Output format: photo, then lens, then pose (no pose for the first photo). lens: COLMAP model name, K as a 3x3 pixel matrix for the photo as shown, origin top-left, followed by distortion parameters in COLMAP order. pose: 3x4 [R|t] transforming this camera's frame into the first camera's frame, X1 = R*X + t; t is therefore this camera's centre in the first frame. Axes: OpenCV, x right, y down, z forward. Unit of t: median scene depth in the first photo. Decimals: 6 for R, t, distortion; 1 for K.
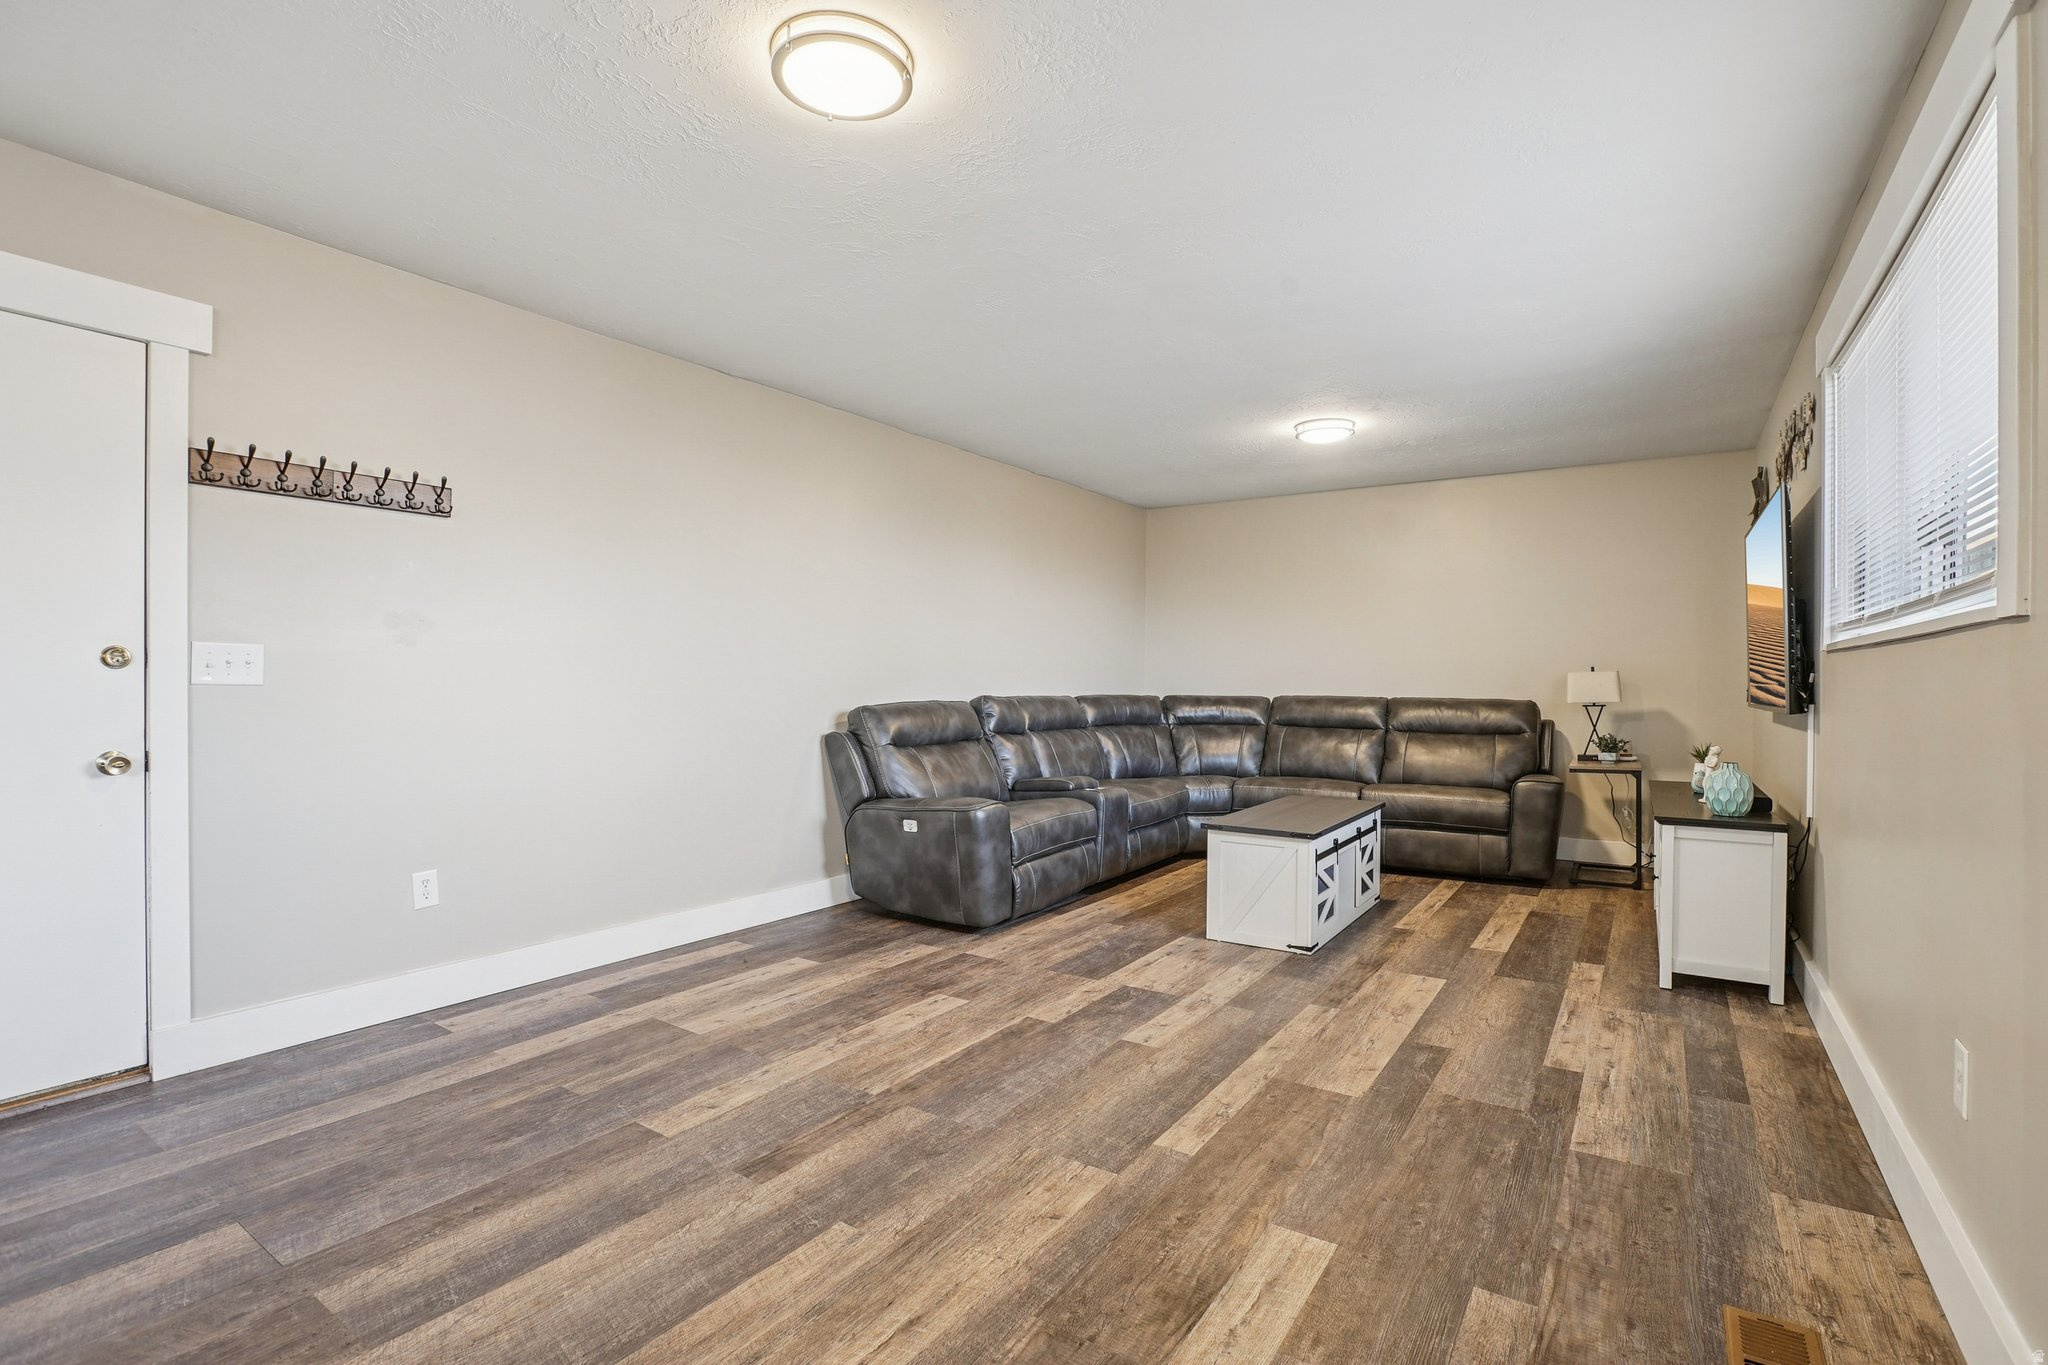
lens RADIAL K [[956.4, 0, 1046.0], [0, 956.4, 682.3], [0, 0, 1]] dist [-0.053019, 0.023219]
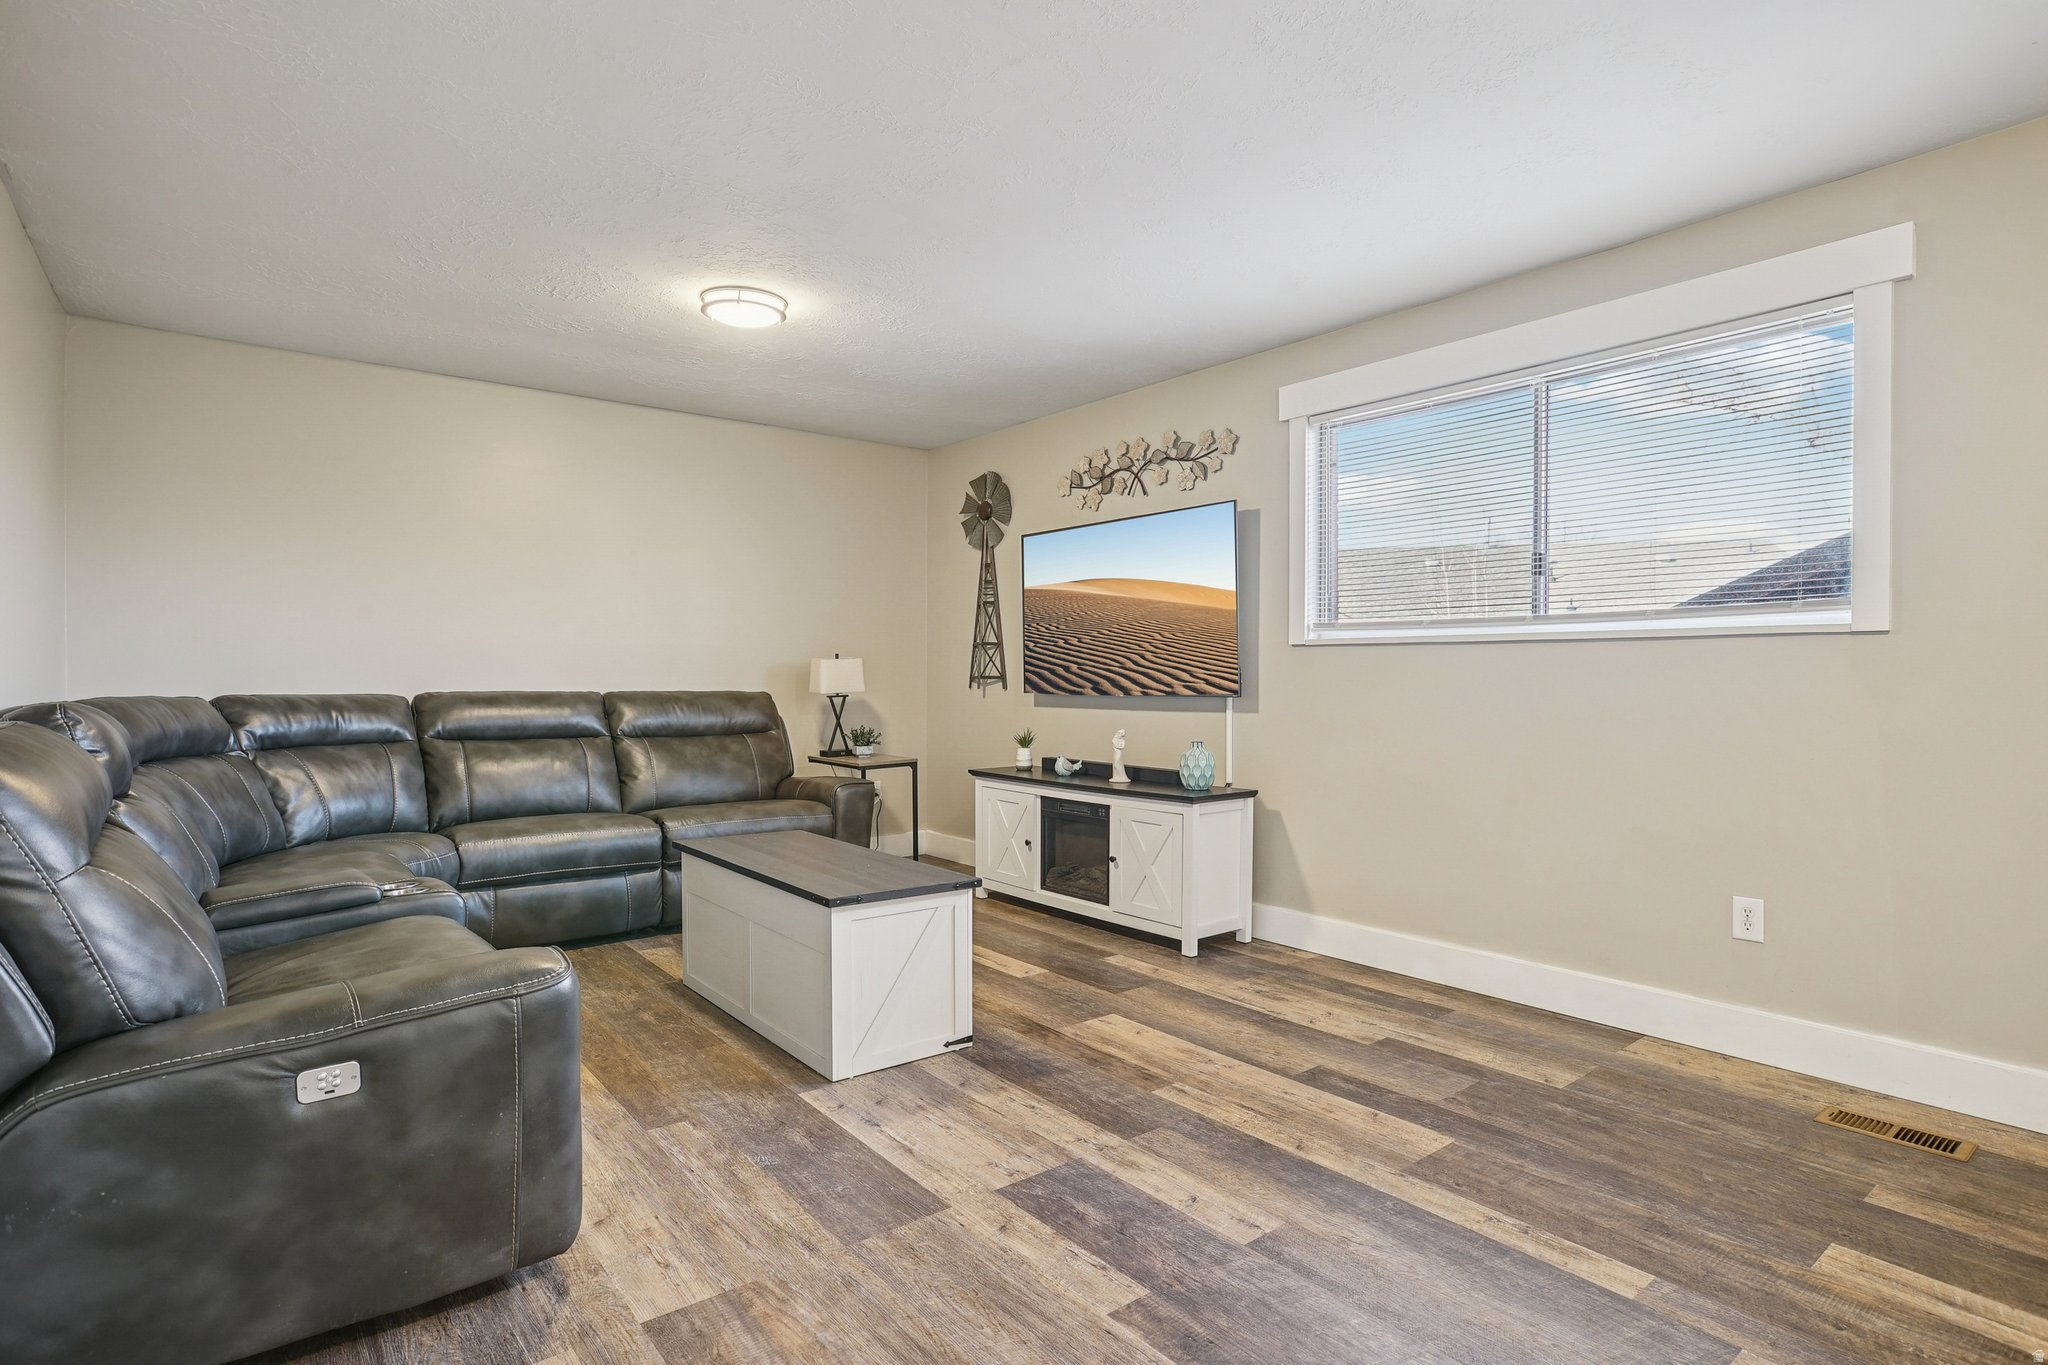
lens RADIAL K [[1035.8, 0, 1067.2], [0, 1035.8, 684.6], [0, 0, 1]] dist [-0.051728, 0.027637]
pose [[0.304444, -0.011874, 0.952456, -0.528539], [0.000138, 0.999923, 0.012422, 0.001267], [-0.952530, -0.003650, 0.304422, 0.816542]]
